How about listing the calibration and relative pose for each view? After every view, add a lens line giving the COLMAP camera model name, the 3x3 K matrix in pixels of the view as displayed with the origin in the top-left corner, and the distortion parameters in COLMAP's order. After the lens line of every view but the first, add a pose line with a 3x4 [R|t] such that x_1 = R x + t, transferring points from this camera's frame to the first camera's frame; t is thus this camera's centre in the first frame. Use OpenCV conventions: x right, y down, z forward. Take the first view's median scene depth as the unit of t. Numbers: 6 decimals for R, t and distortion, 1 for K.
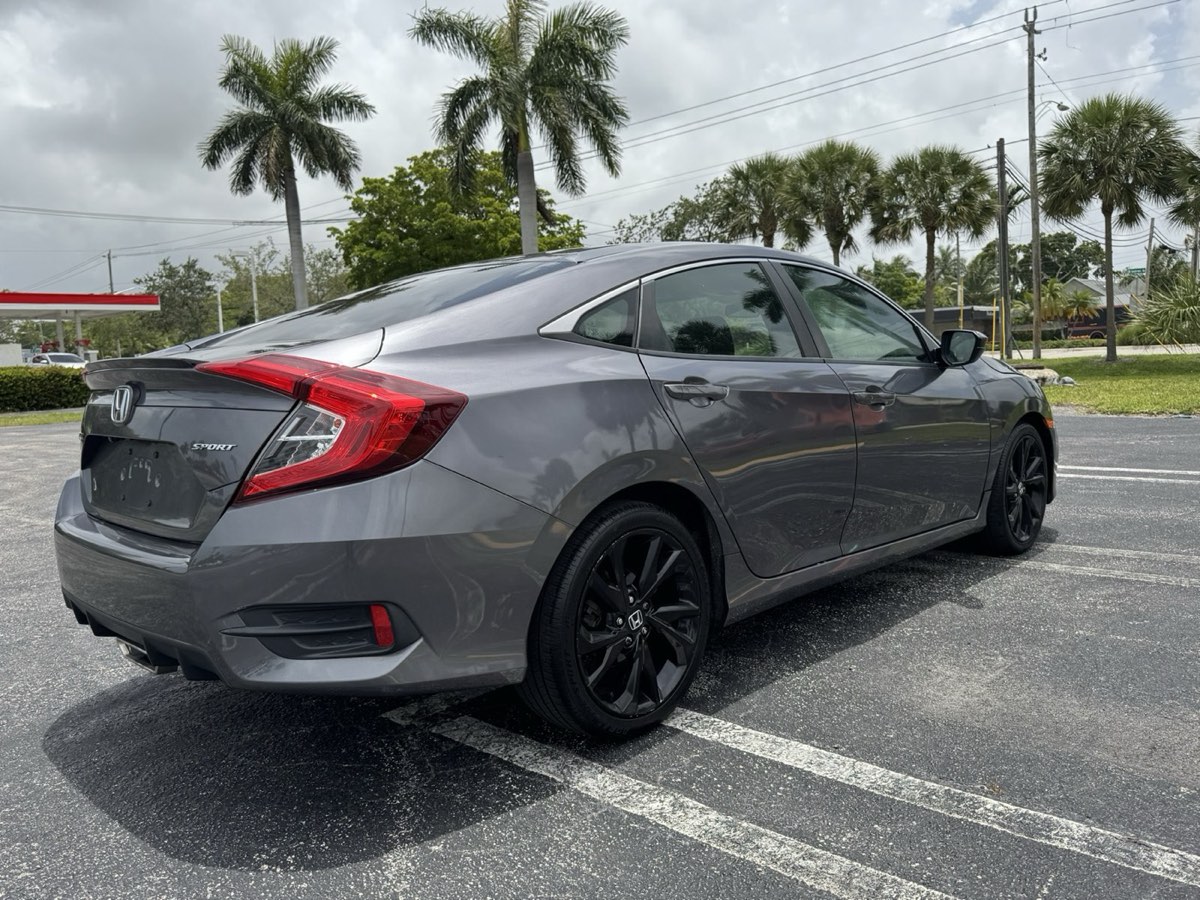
lens RADIAL K [[971.8, 0, 654.0], [0, 971.8, 451.7], [0, 0, 1]] dist [0.047217, -0.074083]
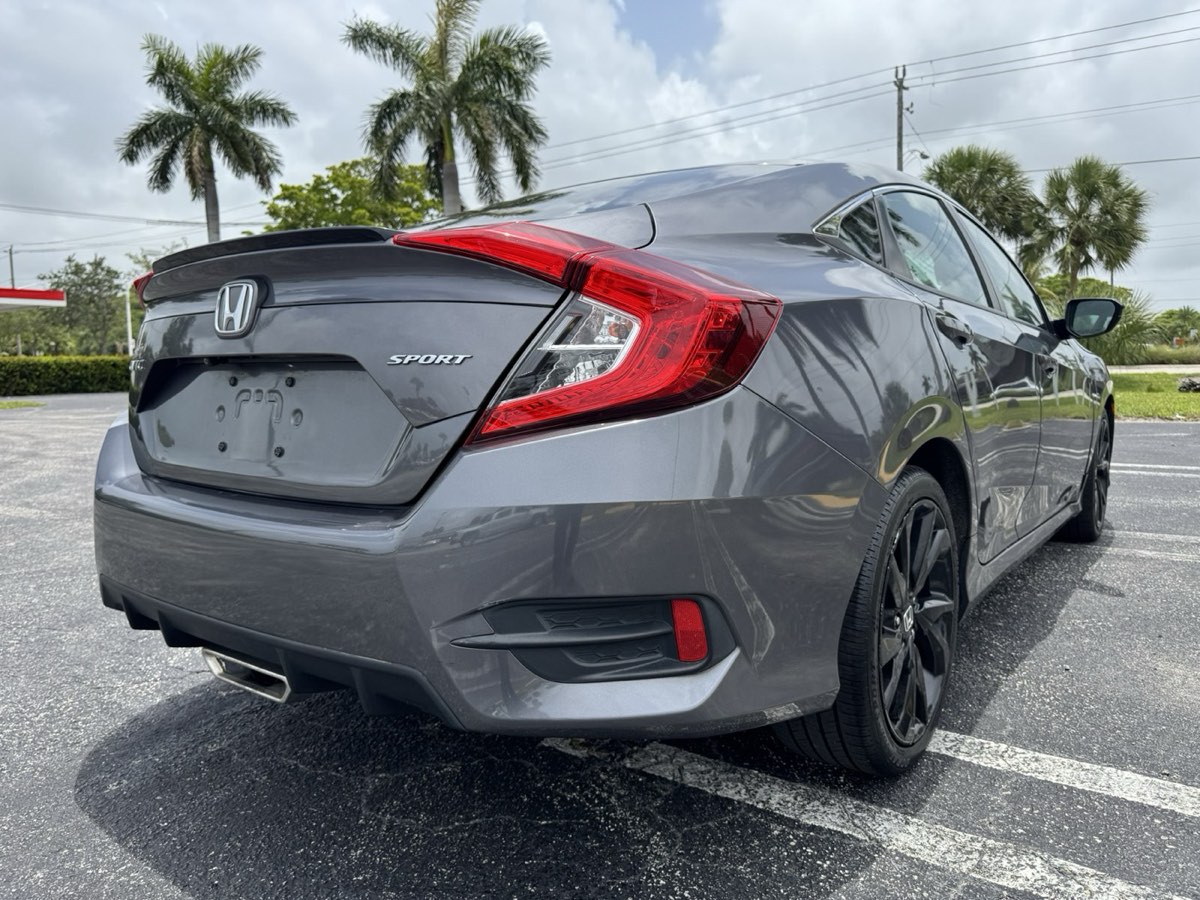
lens RADIAL K [[845.9, 0, 600.0], [0, 845.9, 450.0], [0, 0, 1]] dist [-0.000982, -0.009941]
pose [[0.991441, 0.015254, 0.129663, -0.085125], [-0.013010, 0.999751, -0.018134, 0.013511], [-0.129908, 0.016292, 0.991392, 0.088329]]
